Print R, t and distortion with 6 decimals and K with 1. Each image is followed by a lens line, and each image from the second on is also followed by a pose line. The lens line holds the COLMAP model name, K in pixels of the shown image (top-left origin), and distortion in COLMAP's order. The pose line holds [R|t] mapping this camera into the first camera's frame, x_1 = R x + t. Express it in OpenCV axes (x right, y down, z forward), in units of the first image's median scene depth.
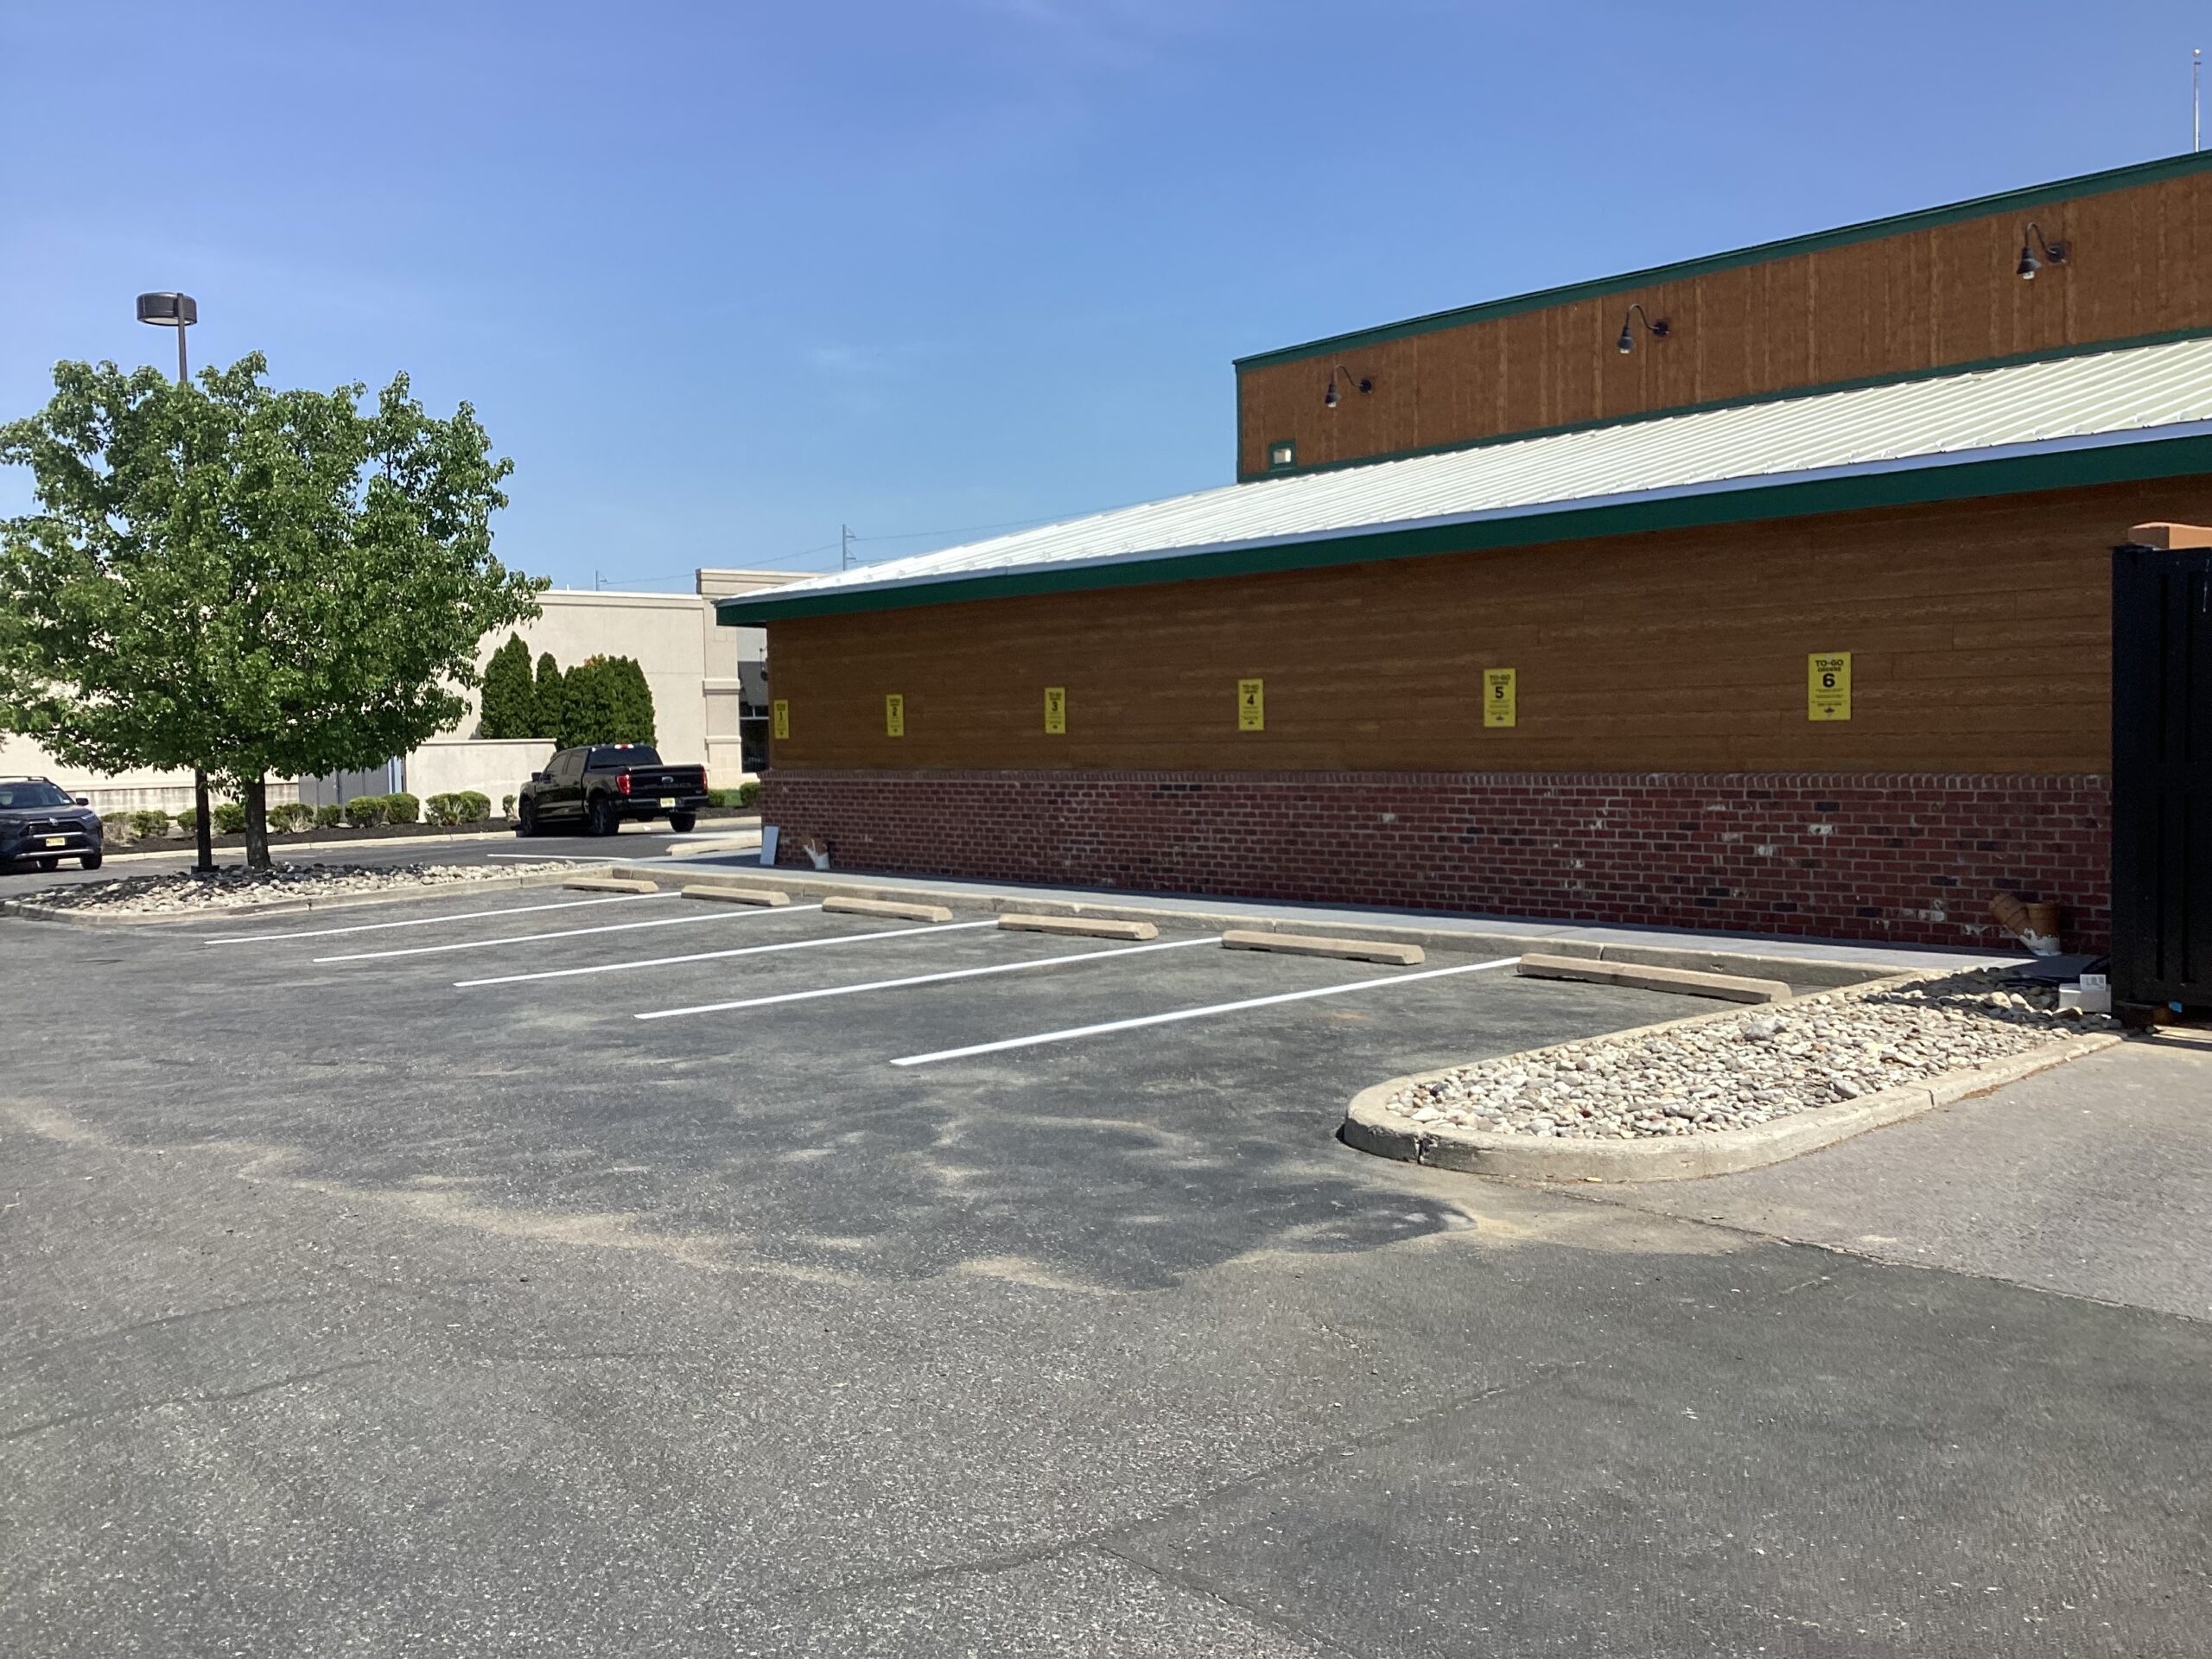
lens RADIAL K [[1973.2, 0, 1125.6], [0, 1973.2, 834.5], [0, 0, 1]] dist [0.110062, -0.185076]
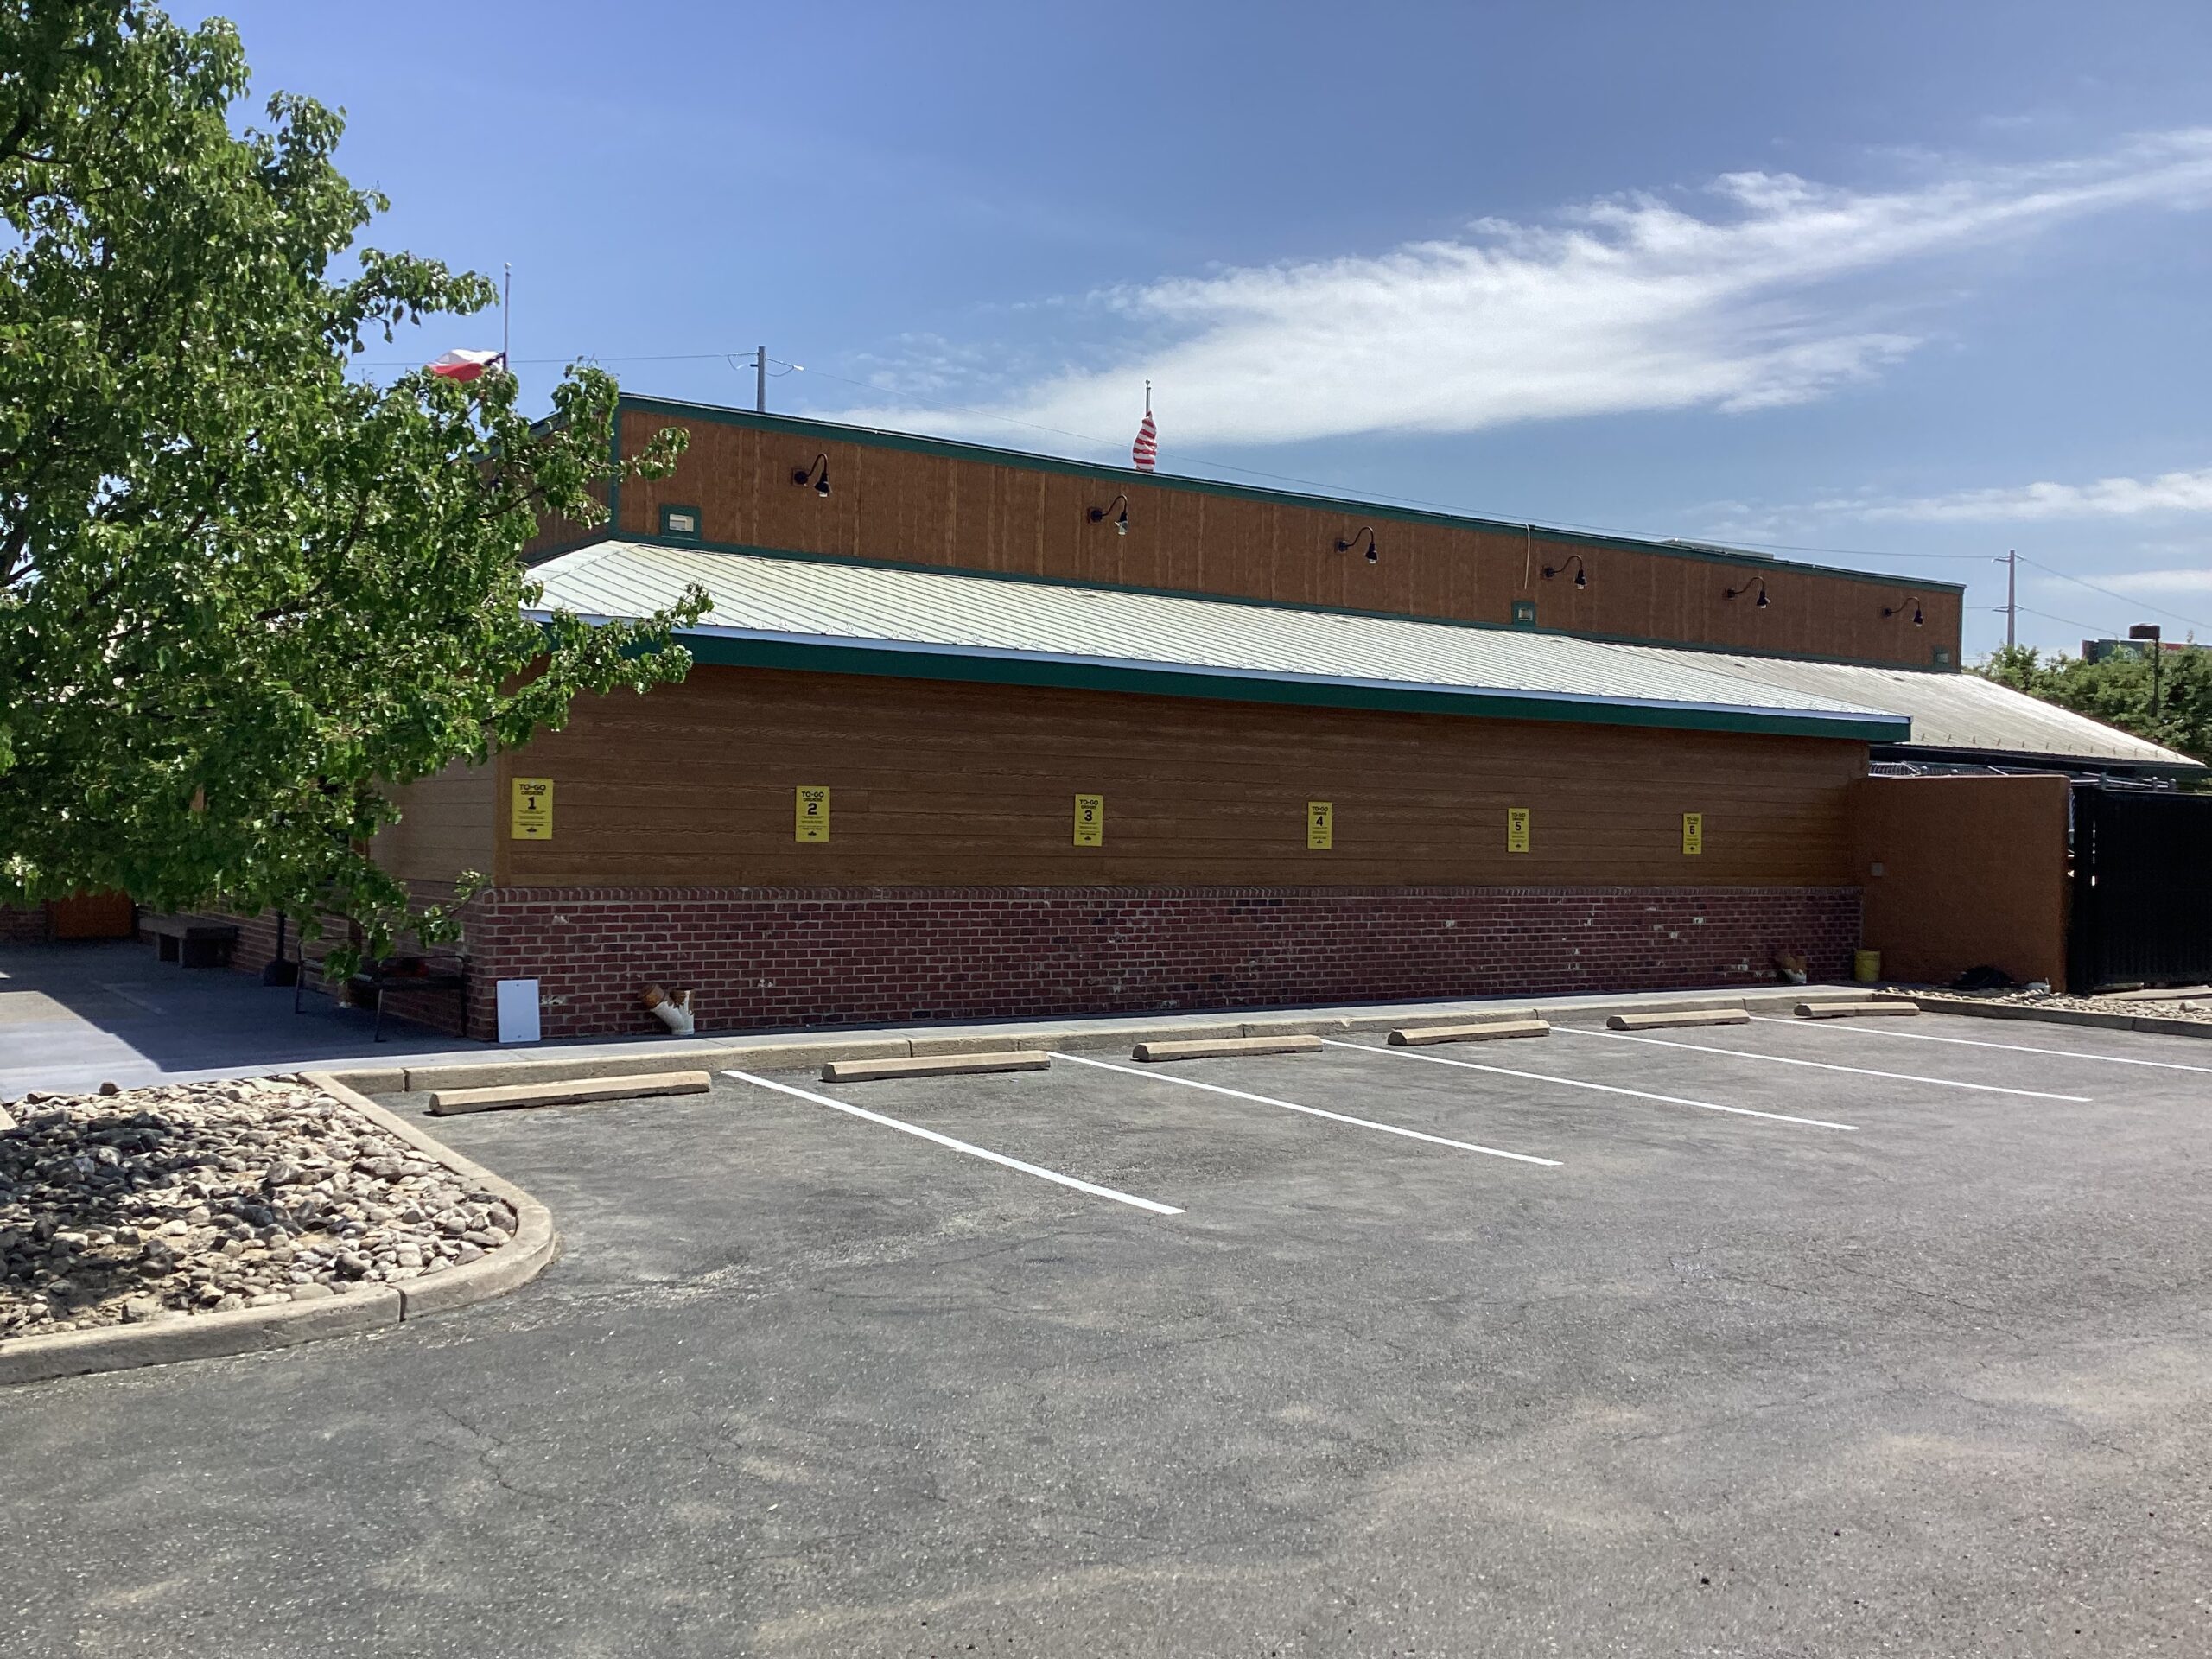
lens RADIAL K [[1973.2, 0, 1125.6], [0, 1973.2, 834.5], [0, 0, 1]] dist [0.110062, -0.185076]
pose [[0.127605, 0.024244, 0.991529, -1.025446], [0.036447, 0.998911, -0.029115, -0.032745], [-0.991155, 0.039854, 0.126582, 0.965144]]
